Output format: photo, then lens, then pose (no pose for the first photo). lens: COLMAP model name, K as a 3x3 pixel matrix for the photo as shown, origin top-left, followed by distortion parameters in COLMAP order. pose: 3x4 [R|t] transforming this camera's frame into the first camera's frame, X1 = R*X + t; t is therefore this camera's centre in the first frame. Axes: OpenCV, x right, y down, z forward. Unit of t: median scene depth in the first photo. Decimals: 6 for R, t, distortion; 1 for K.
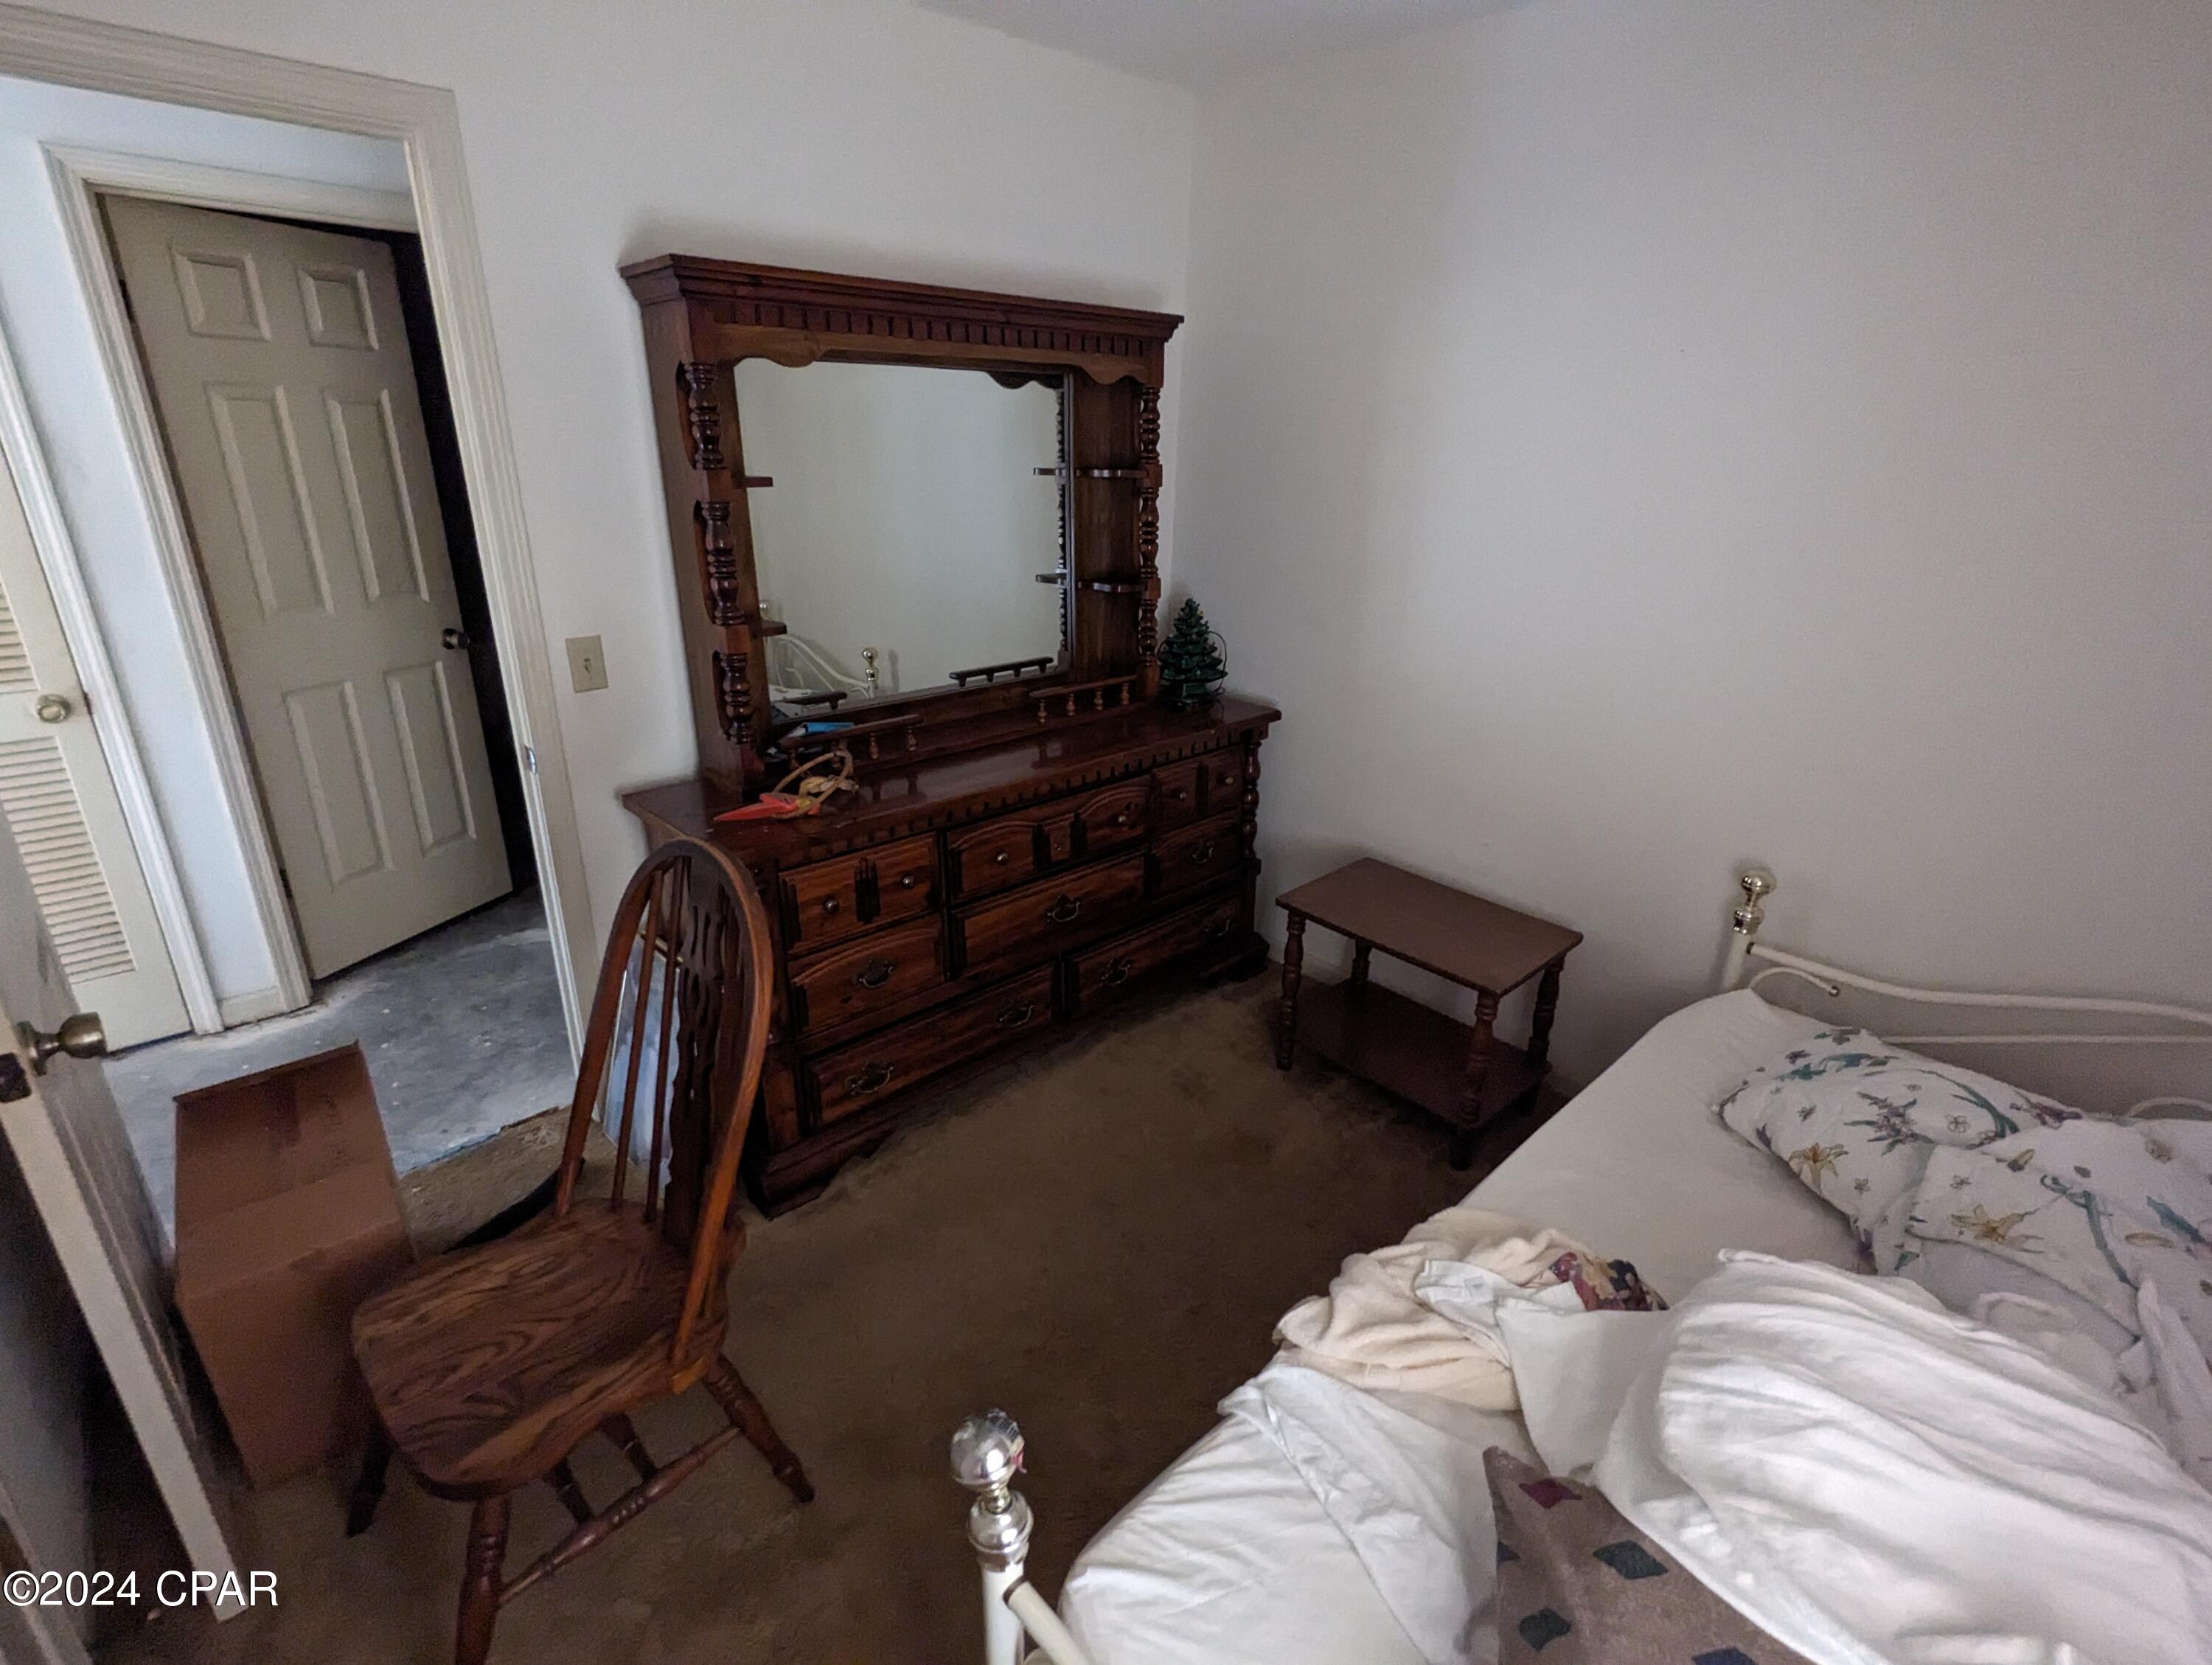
lens RADIAL K [[1053.3, 0, 1105.3], [0, 1053.3, 832.6], [0, 0, 1]] dist [0.000319, 0.000488]
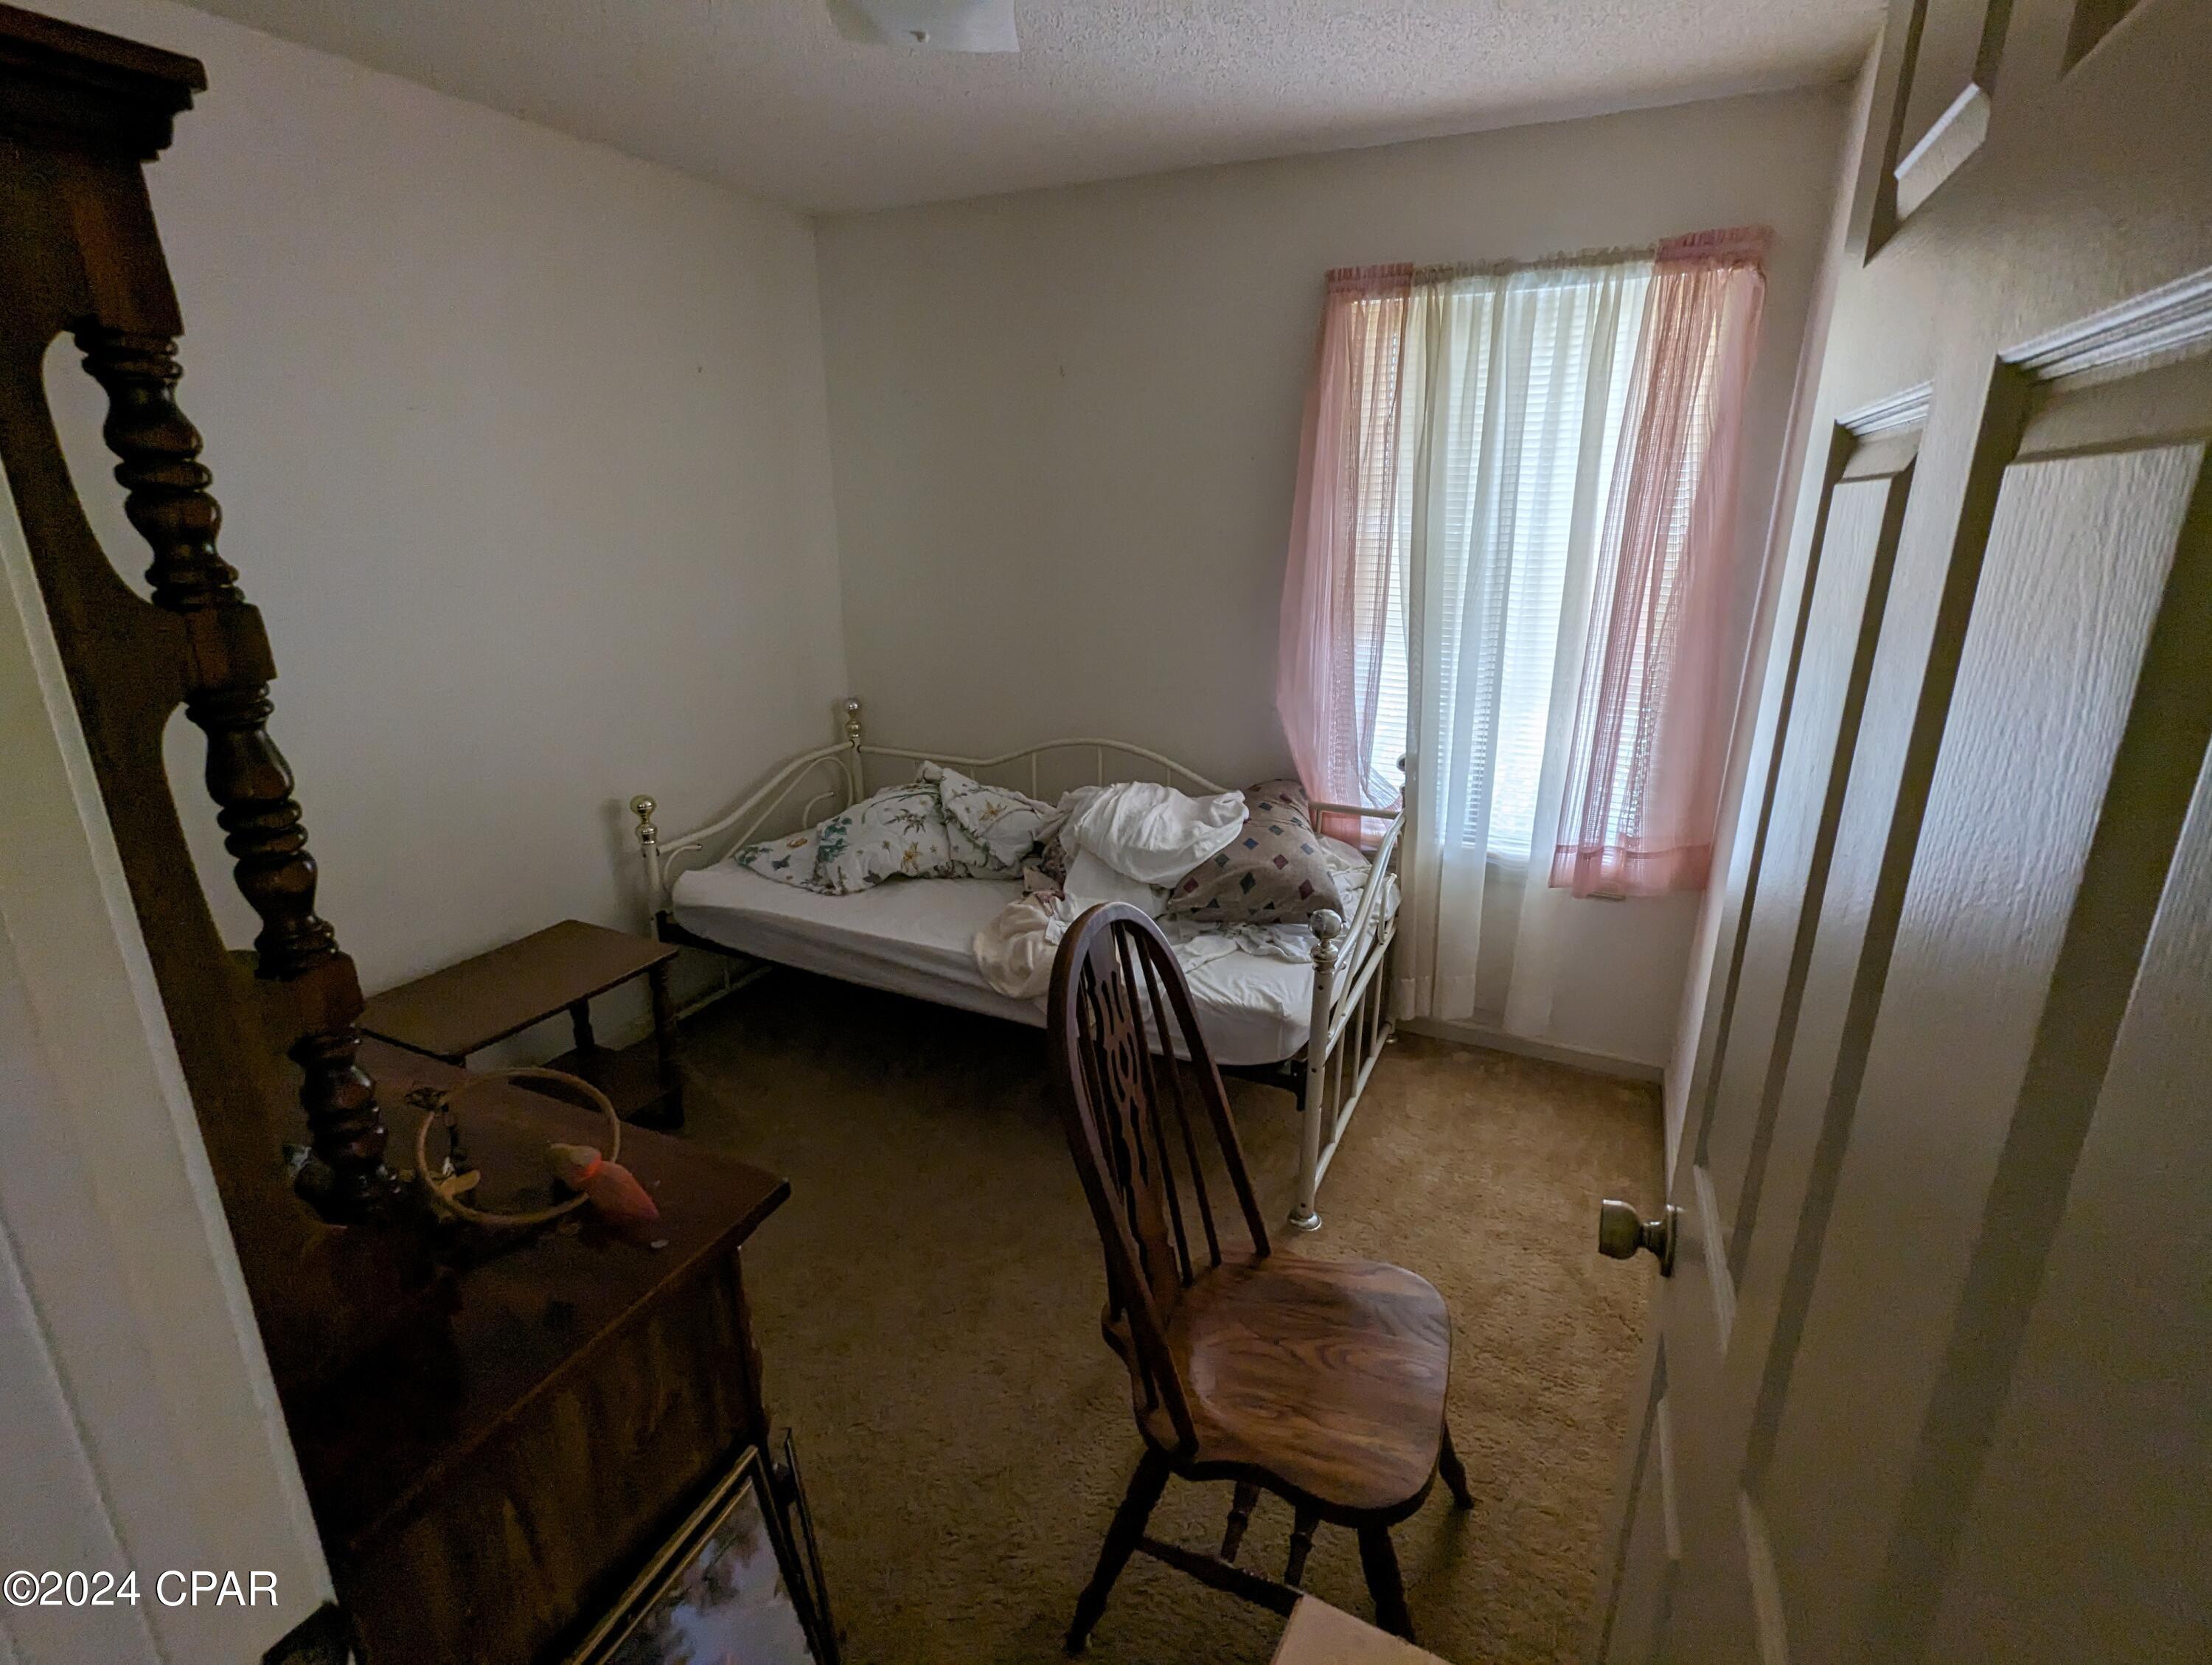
lens RADIAL K [[1053.3, 0, 1106.4], [0, 1053.3, 832.4], [0, 0, 1]] dist [0.000319, 0.000488]
pose [[-0.390200, -0.294224, 0.872454, -1.028718], [0.314910, 0.847775, 0.426742, -0.397049], [-0.865203, 0.441259, -0.238148, 1.027781]]
